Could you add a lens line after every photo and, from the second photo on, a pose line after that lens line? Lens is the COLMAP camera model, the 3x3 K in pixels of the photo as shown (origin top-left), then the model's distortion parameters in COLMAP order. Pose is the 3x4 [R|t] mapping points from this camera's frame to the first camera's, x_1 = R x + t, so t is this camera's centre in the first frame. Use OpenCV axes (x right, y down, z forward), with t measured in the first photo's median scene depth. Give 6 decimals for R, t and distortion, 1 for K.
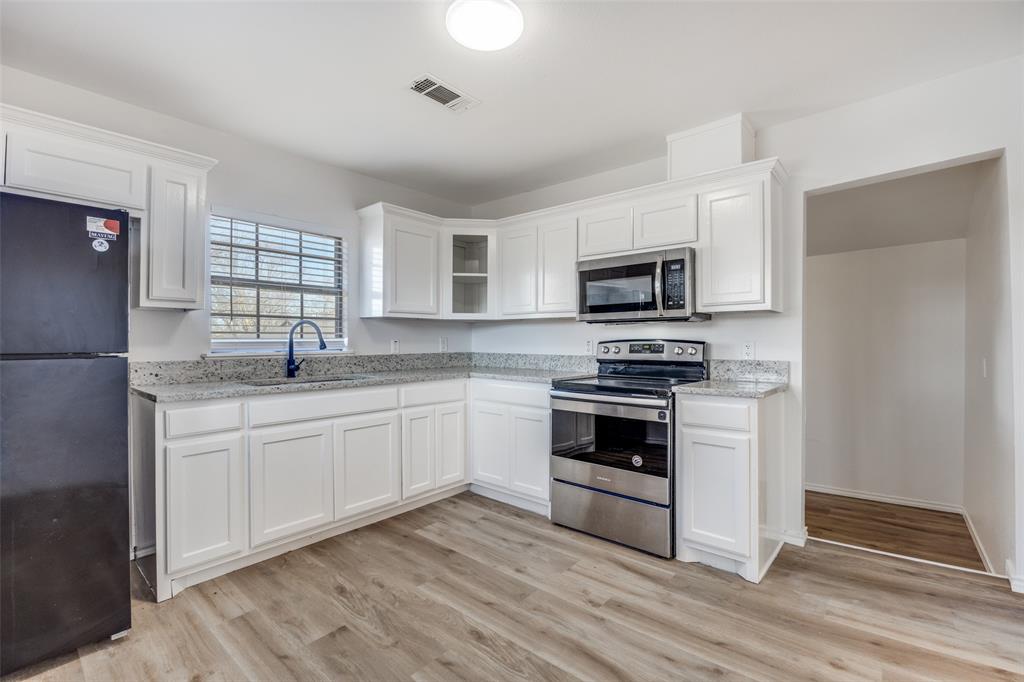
lens RADIAL K [[437.5, 0, 517.7], [0, 437.5, 341.2], [0, 0, 1]] dist [-0.017336, 0.000210]
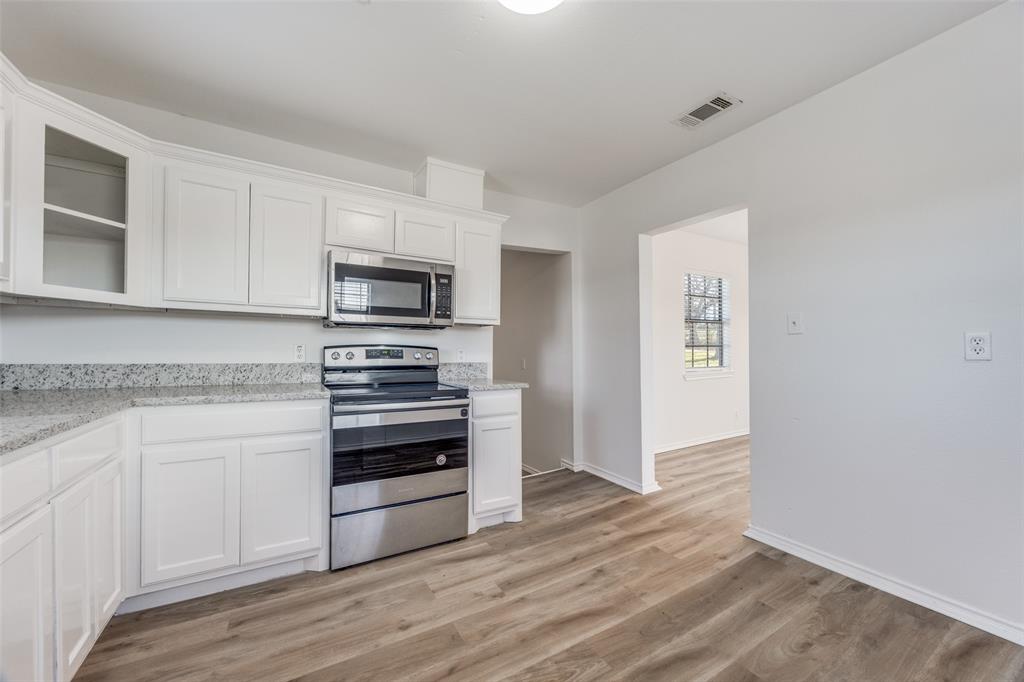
lens RADIAL K [[397.9, 0, 500.4], [0, 397.9, 354.5], [0, 0, 1]] dist [-0.004967, 0.001295]
pose [[0.343615, -0.005534, 0.939094, -0.533938], [-0.008615, 0.999922, 0.009045, 0.008557], [-0.939071, -0.011198, 0.343540, 0.495946]]
